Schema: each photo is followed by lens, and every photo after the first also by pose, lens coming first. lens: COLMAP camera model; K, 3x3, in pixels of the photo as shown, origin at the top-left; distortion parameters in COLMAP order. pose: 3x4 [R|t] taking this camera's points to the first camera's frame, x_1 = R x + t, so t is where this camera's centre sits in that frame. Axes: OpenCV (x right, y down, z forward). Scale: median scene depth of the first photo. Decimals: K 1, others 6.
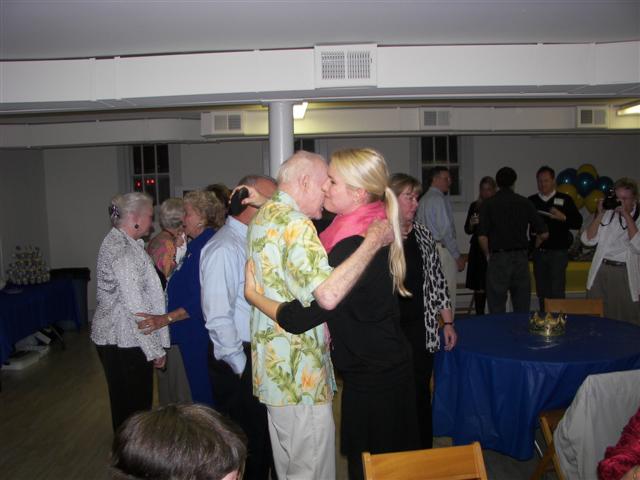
lens RADIAL K [[689.7, 0, 320.0], [0, 689.7, 240.0], [0, 0, 1]] dist [-0.217627, 0.307385]
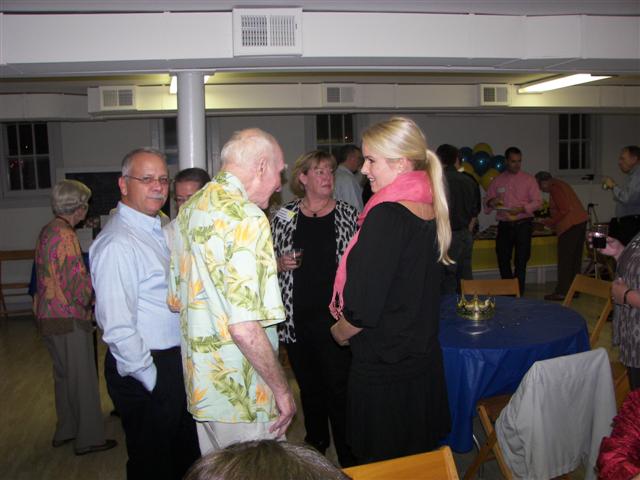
lens RADIAL K [[689.7, 0, 320.0], [0, 689.7, 240.0], [0, 0, 1]] dist [-0.217627, 0.307385]
pose [[0.983442, -0.023226, 0.179728, -0.060415], [0.018235, 0.999402, 0.029372, -0.005030], [-0.180303, -0.025608, 0.983278, 0.095683]]
